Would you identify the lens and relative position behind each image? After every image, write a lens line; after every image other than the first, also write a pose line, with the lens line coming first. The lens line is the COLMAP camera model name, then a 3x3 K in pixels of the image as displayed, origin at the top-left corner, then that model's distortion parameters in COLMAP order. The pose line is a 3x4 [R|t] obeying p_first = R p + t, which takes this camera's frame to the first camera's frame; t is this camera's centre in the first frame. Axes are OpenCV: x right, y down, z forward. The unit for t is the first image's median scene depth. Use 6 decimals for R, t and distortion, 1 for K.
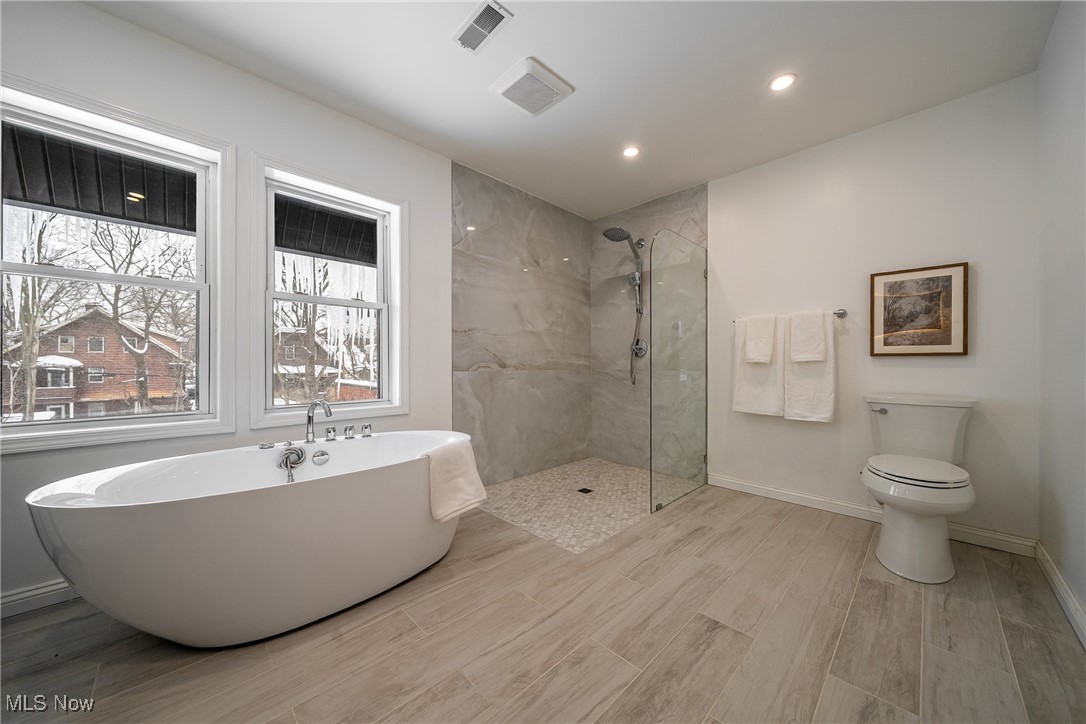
lens RADIAL K [[377.4, 0, 538.5], [0, 377.4, 362.6], [0, 0, 1]] dist [-0.001955, -0.000095]
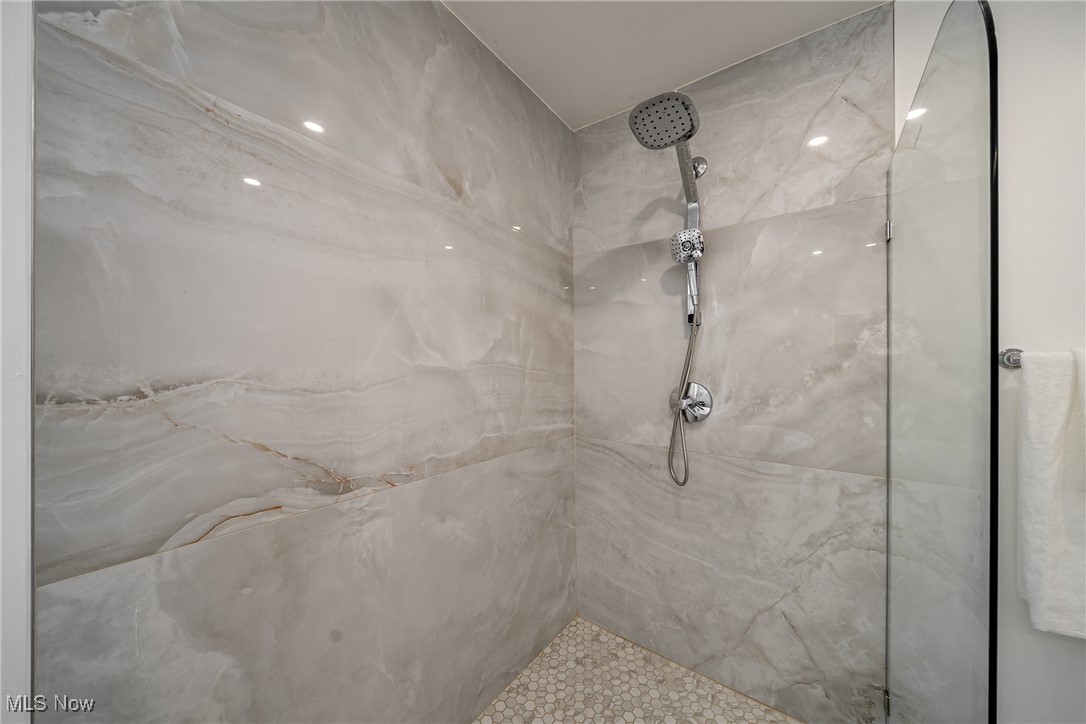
lens RADIAL K [[377.4, 0, 543.2], [0, 377.4, 363.7], [0, 0, 1]] dist [-0.001955, -0.000095]
pose [[0.984906, 0.003022, 0.173061, 0.016585], [-0.003194, 0.999995, 0.000715, -0.083386], [-0.173058, -0.001257, 0.984911, 0.582232]]
